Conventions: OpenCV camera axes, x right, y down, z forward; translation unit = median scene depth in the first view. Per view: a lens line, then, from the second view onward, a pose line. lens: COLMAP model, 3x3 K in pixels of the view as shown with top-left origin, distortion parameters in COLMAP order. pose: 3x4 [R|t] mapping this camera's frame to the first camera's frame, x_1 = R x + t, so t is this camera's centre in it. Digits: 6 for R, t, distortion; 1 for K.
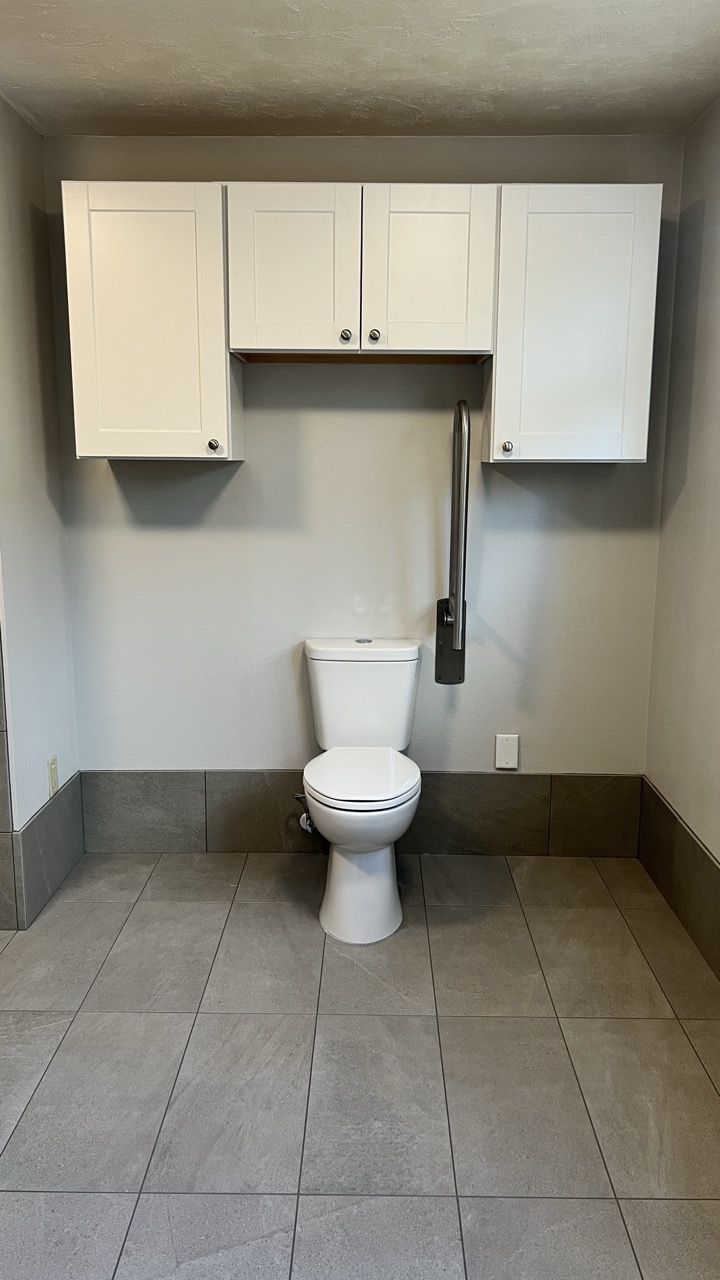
lens RADIAL K [[964.1, 0, 362.9], [0, 964.1, 635.1], [0, 0, 1]] dist [0.033926, -0.028111]
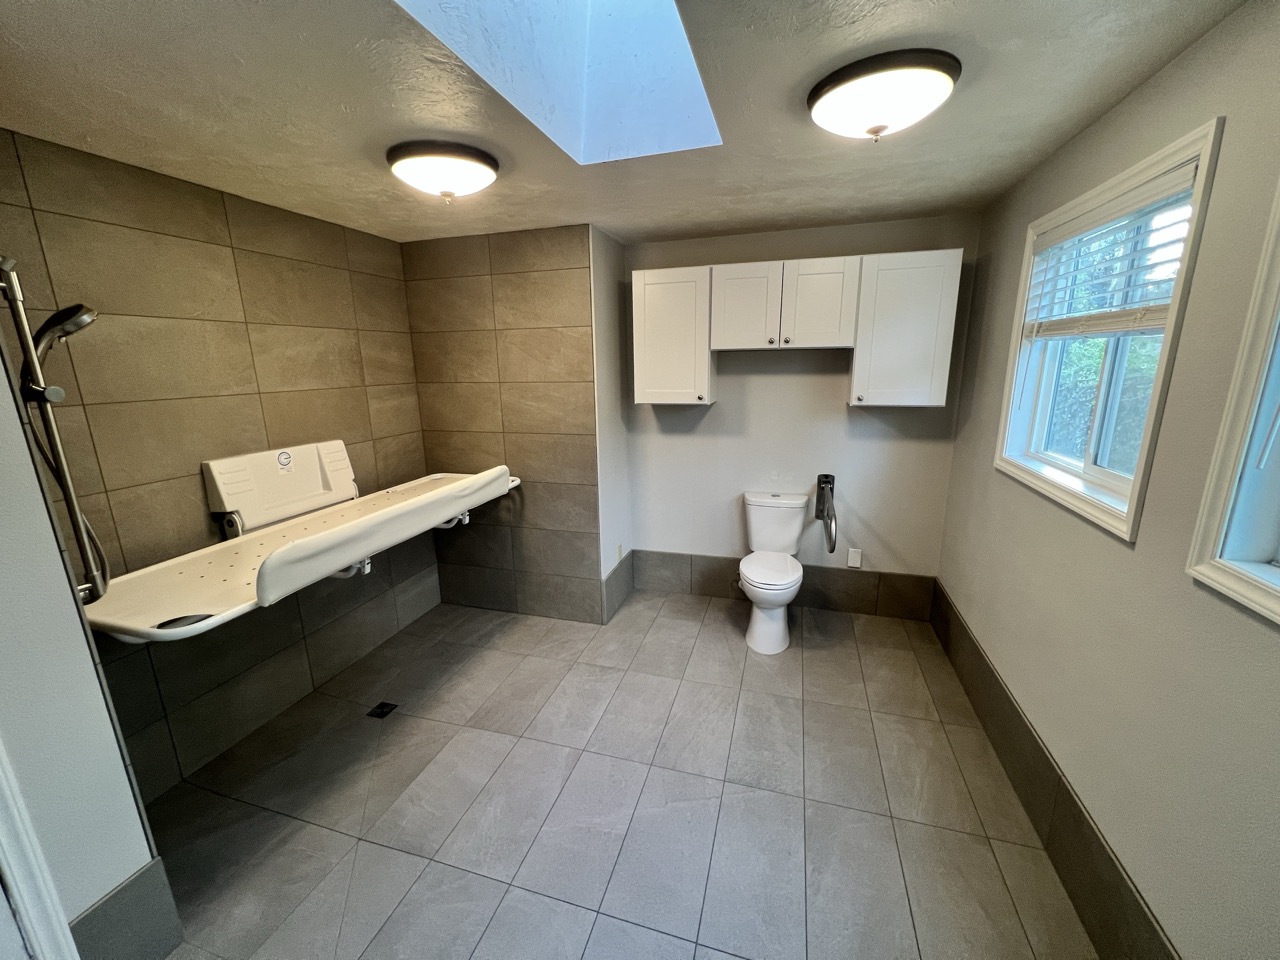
lens RADIAL K [[508.1, 0, 637.5], [0, 508.1, 478.5], [0, 0, 1]] dist [-0.005404, 0.000200]
pose [[0.959329, 0.042813, -0.279025, 0.019762], [-0.030395, 0.998352, 0.048684, -0.077799], [0.280649, -0.038223, 0.959049, -0.046031]]
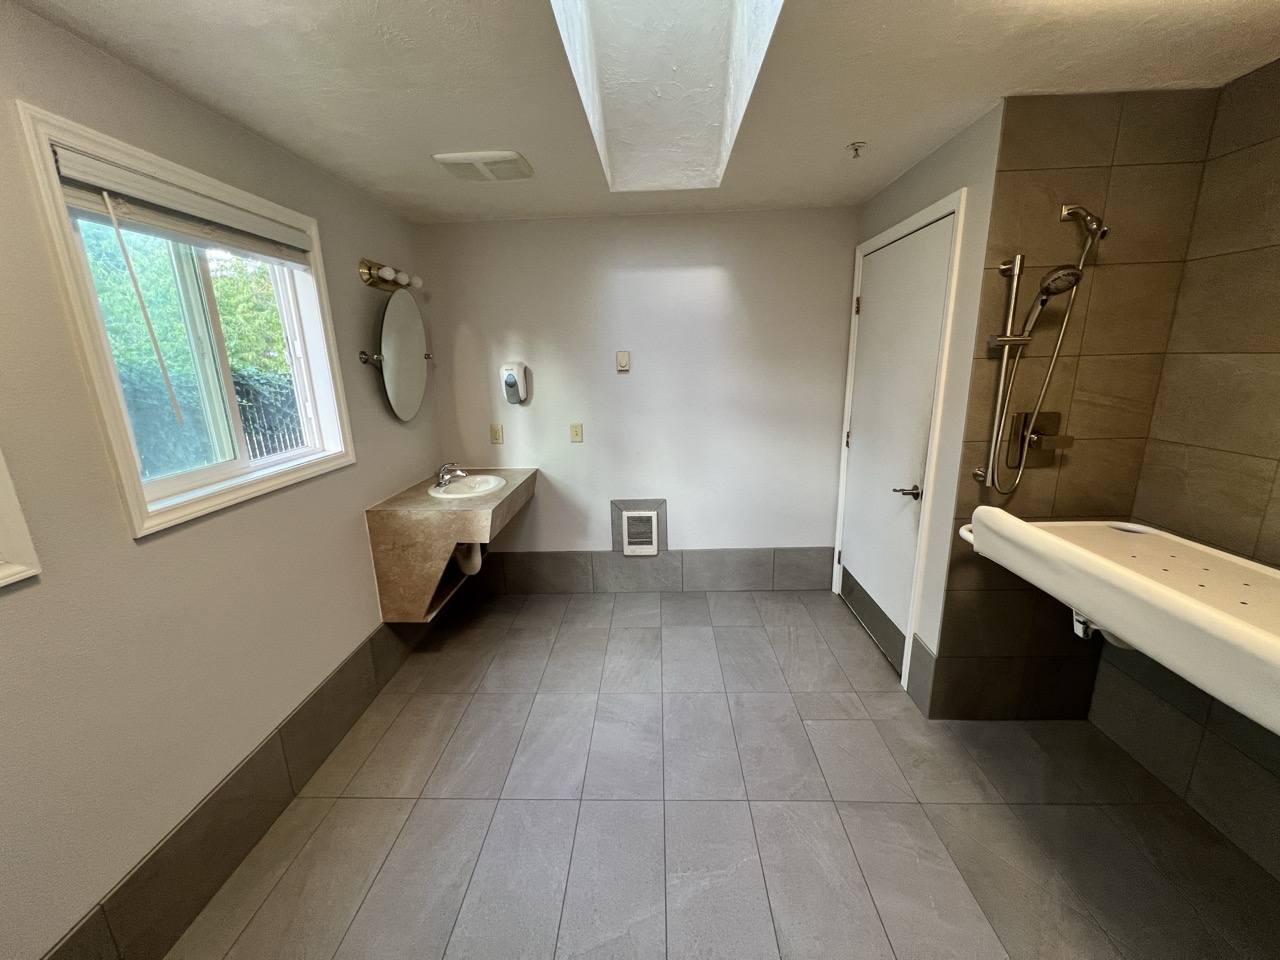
lens RADIAL K [[508.1, 0, 639.1], [0, 508.1, 480.5], [0, 0, 1]] dist [-0.005404, 0.000200]
pose [[-0.999414, 0.017457, 0.029446, -0.145757], [0.028055, 0.910572, 0.412396, -0.223829], [-0.019614, 0.412981, -0.910528, 0.861982]]
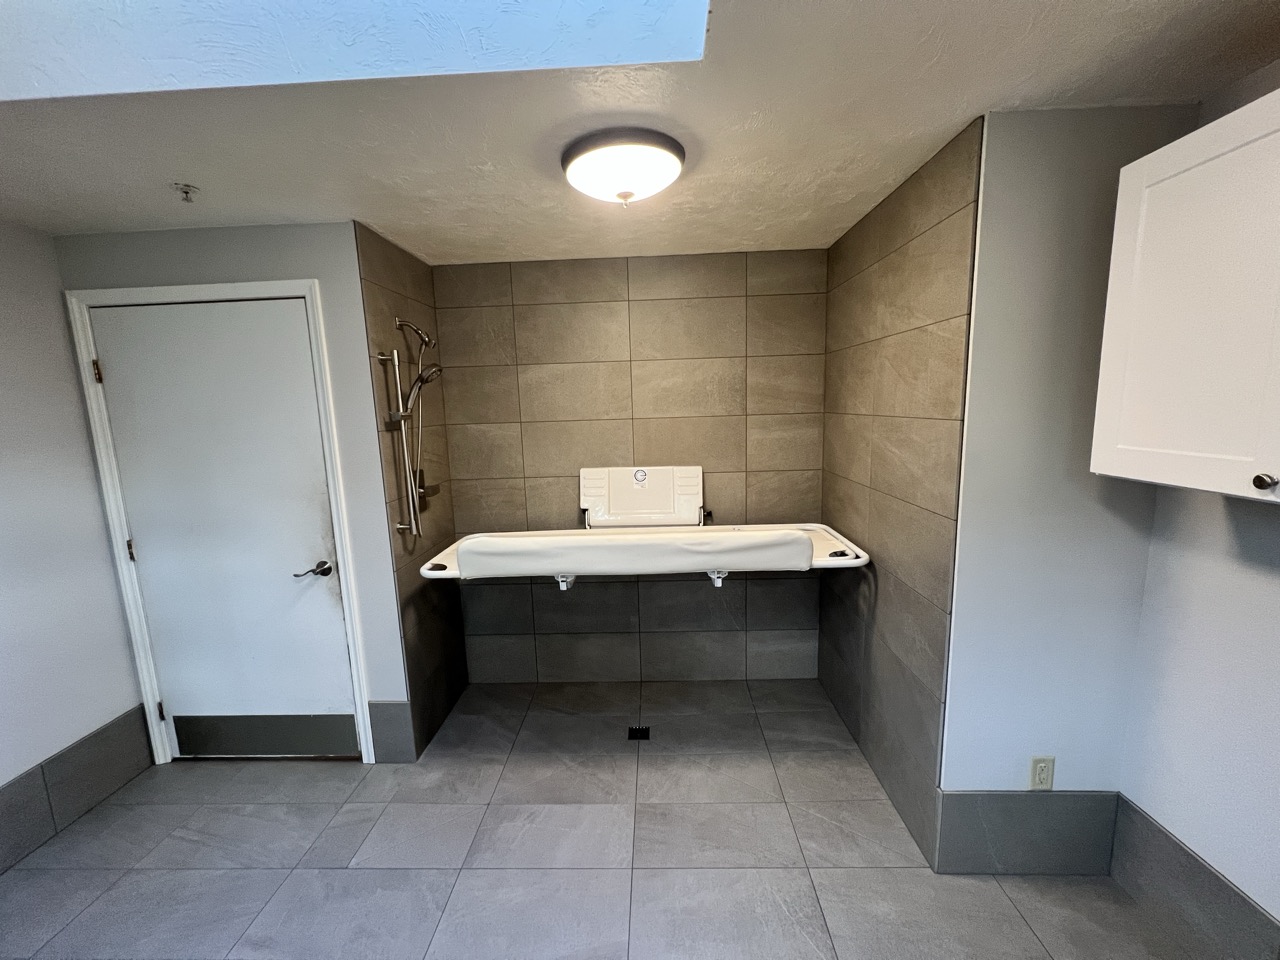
lens RADIAL K [[508.1, 0, 639.9], [0, 508.1, 480.6], [0, 0, 1]] dist [-0.005404, 0.000200]
pose [[-0.018665, 0.145706, -0.989152, 0.182080], [-0.152196, 0.977381, 0.146844, -0.183941], [0.988174, 0.153285, 0.003933, 0.587091]]
